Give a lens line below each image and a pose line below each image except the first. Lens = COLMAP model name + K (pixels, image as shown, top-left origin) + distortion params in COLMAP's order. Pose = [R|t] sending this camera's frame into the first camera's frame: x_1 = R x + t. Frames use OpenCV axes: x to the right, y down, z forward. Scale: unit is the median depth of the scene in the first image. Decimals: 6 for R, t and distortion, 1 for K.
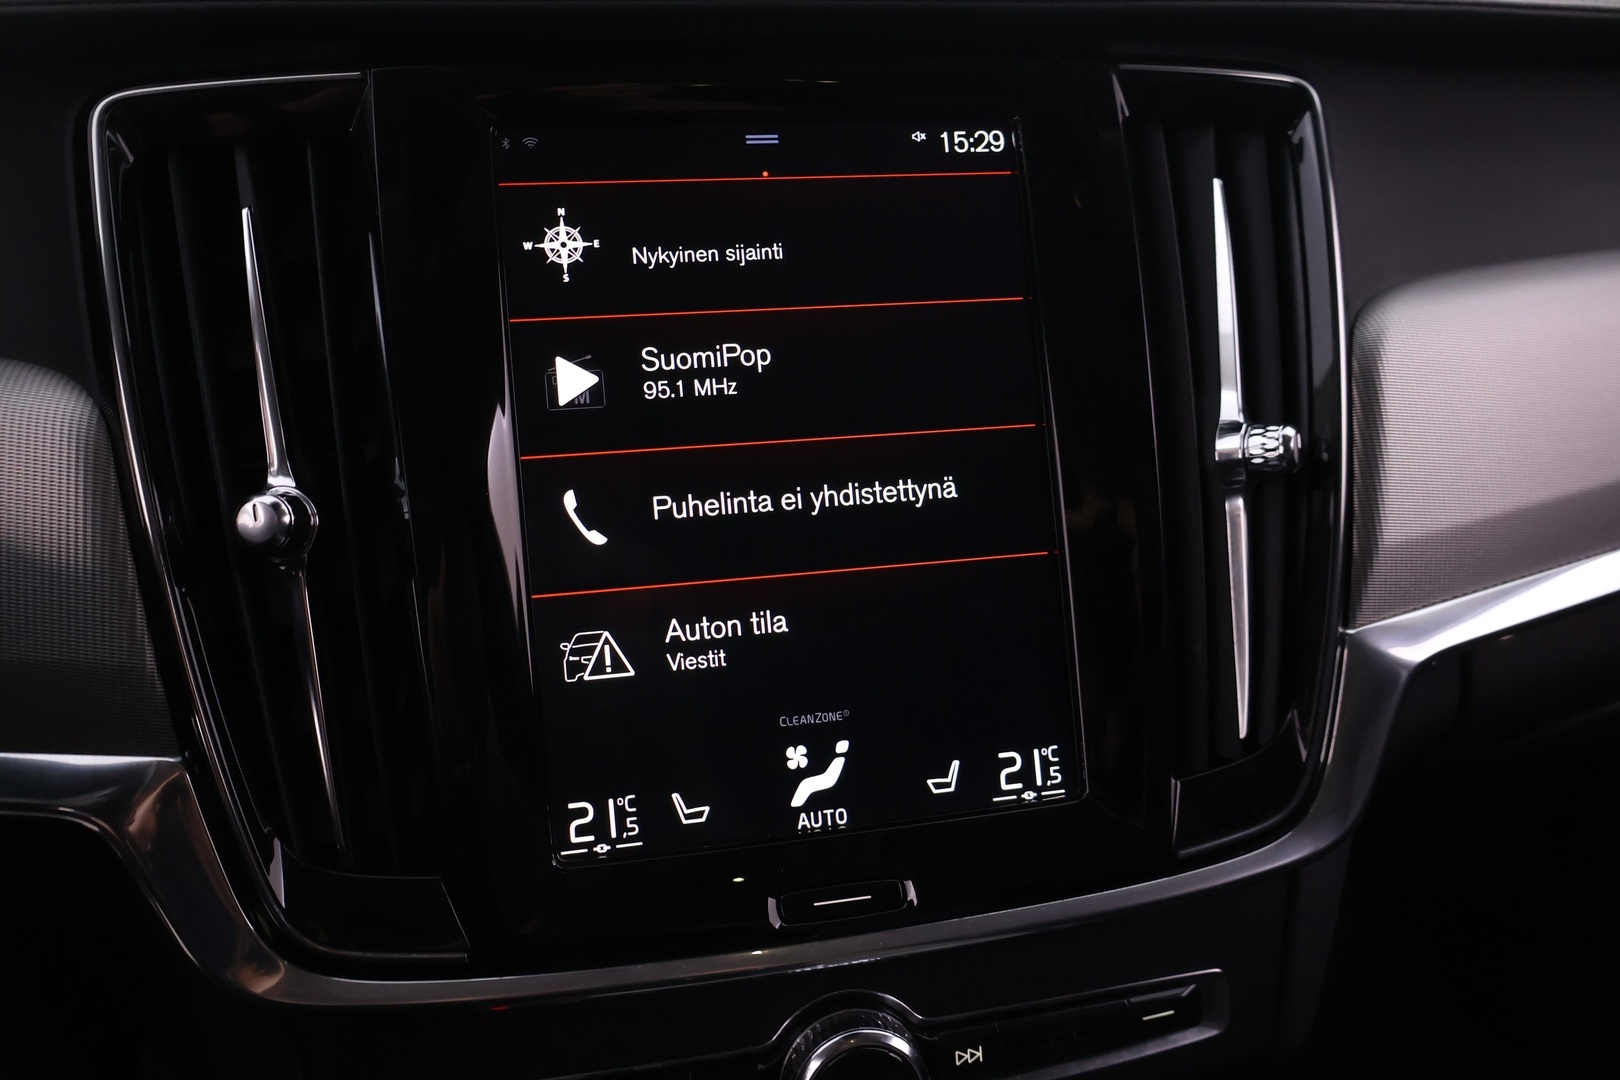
lens RADIAL K [[1333.3, 0, 812.2], [0, 1333.3, 546.0], [0, 0, 1]] dist [0.002374, 0.003890]
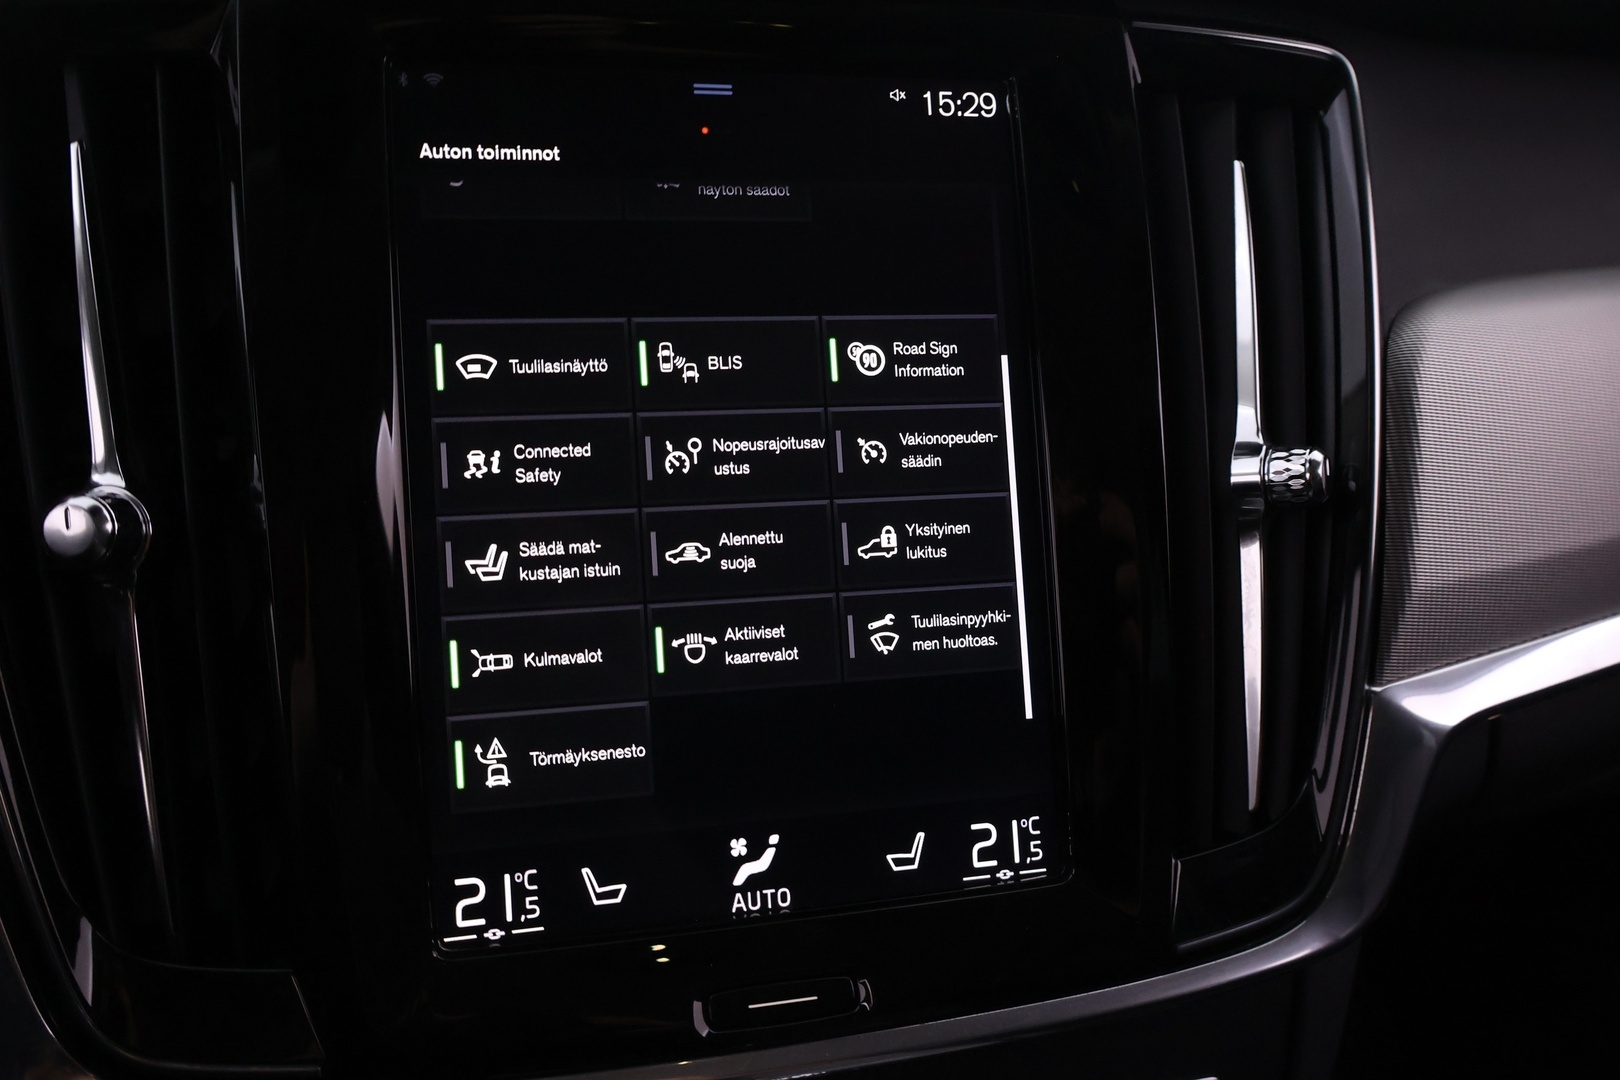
lens RADIAL K [[1333.3, 0, 805.7], [0, 1333.3, 545.2], [0, 0, 1]] dist [0.002374, 0.003890]
pose [[0.998706, 0.029020, 0.041763, -0.005964], [-0.028985, 0.999579, -0.001430, -0.018307], [-0.041786, 0.000218, 0.999127, 0.160223]]
